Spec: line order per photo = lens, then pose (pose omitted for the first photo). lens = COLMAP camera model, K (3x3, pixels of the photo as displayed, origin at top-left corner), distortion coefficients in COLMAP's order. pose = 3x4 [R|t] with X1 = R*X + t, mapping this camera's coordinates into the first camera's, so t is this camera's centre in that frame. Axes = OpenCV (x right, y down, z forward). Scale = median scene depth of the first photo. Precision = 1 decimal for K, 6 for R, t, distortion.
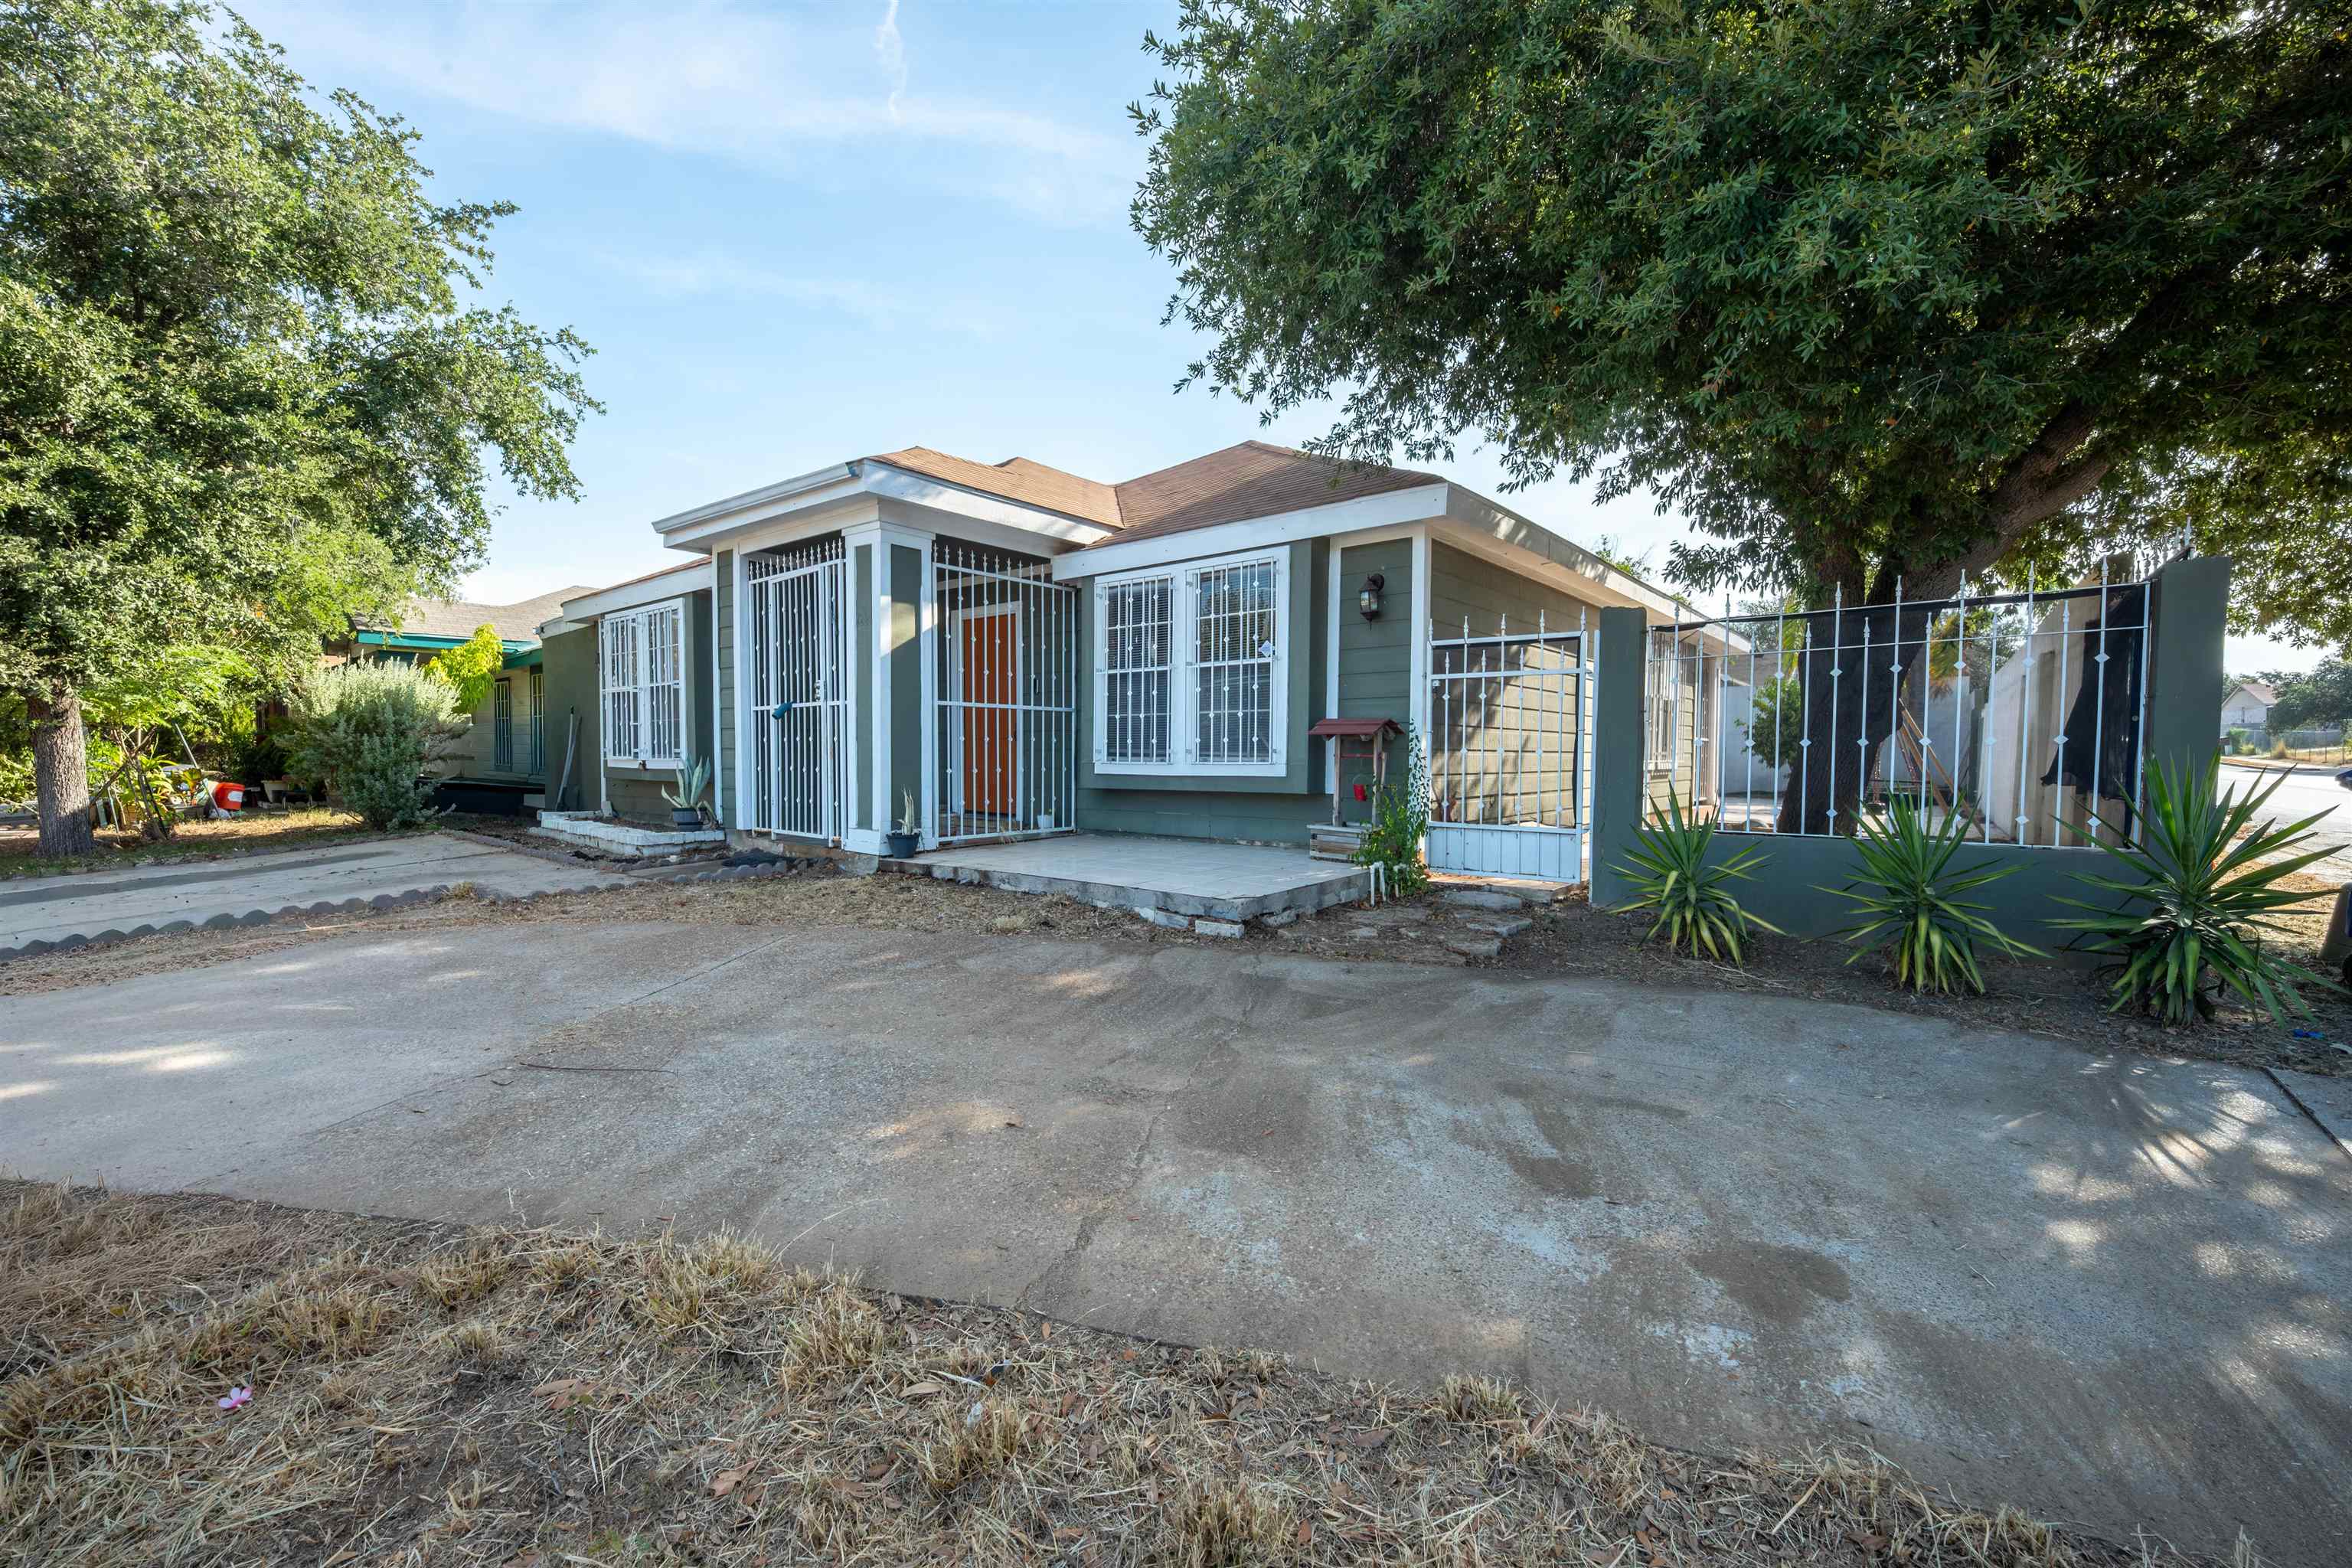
lens RADIAL K [[963.1, 0, 1173.6], [0, 963.1, 789.5], [0, 0, 1]] dist [0.000194, -0.000692]
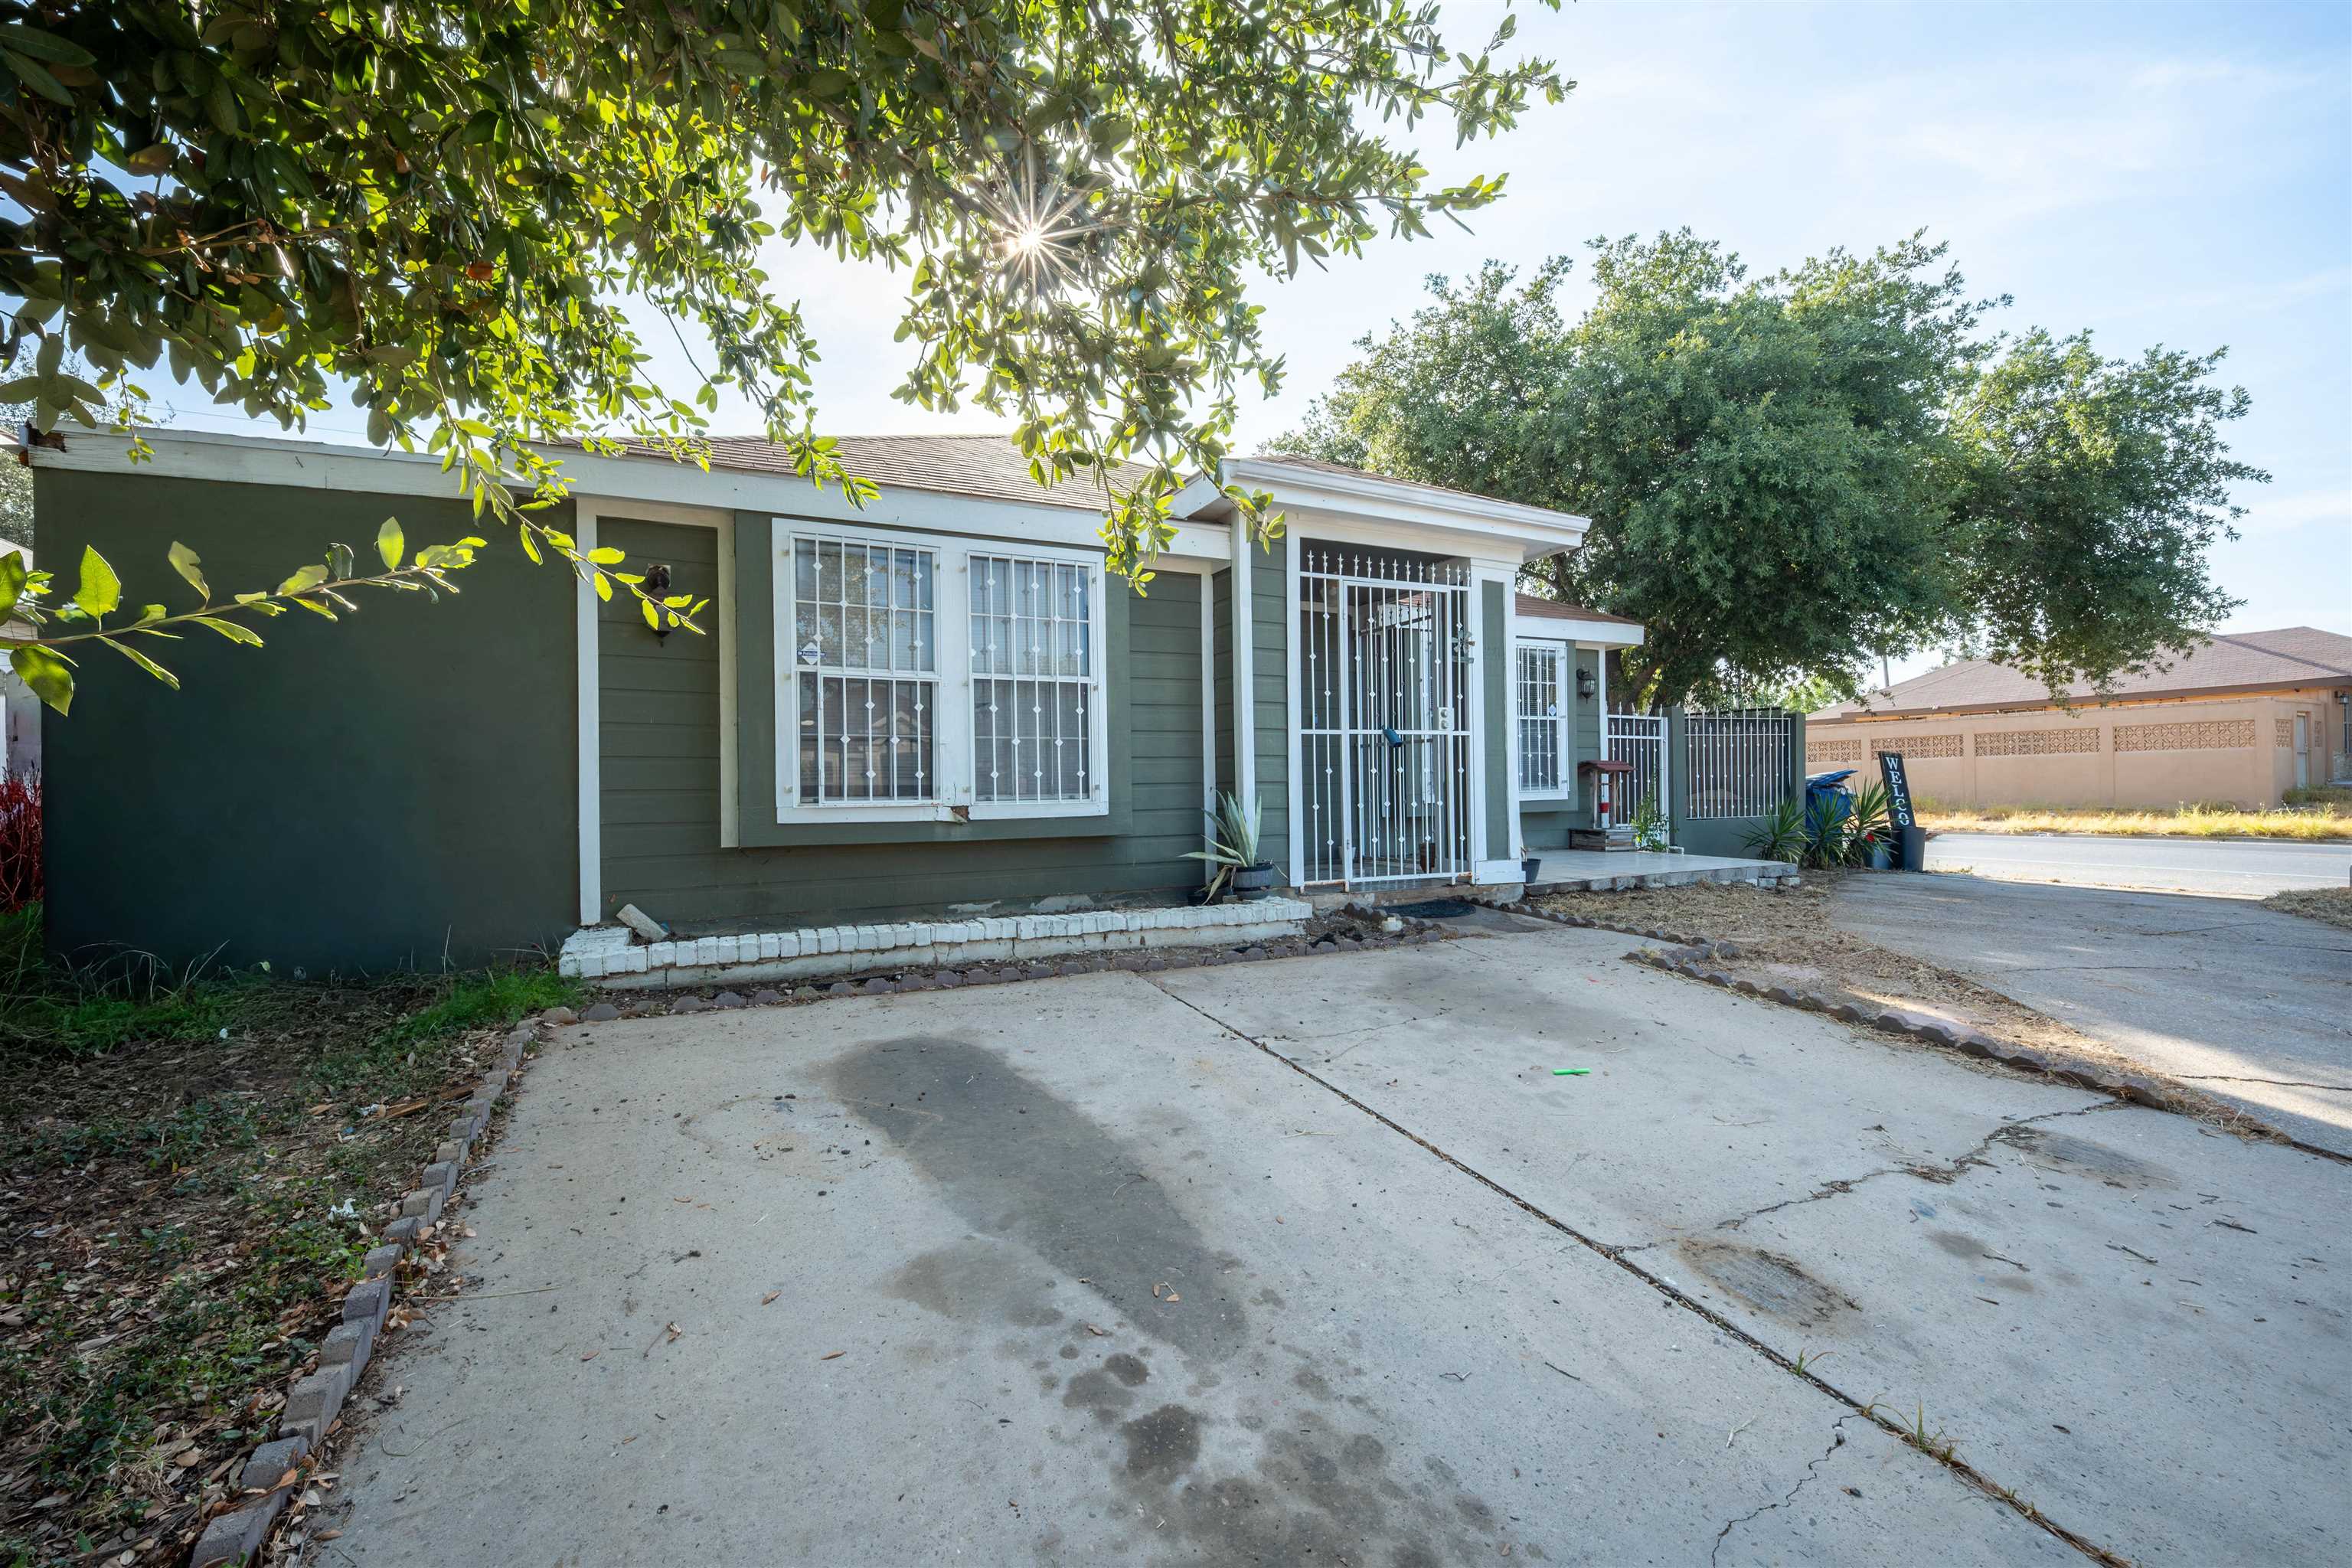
lens RADIAL K [[963.1, 0, 1173.6], [0, 963.1, 789.5], [0, 0, 1]] dist [0.000194, -0.000692]
pose [[0.418903, -0.006606, 0.908007, -1.271027], [0.048536, 0.998707, -0.015126, -0.031167], [-0.906733, 0.050407, 0.418682, 0.811680]]
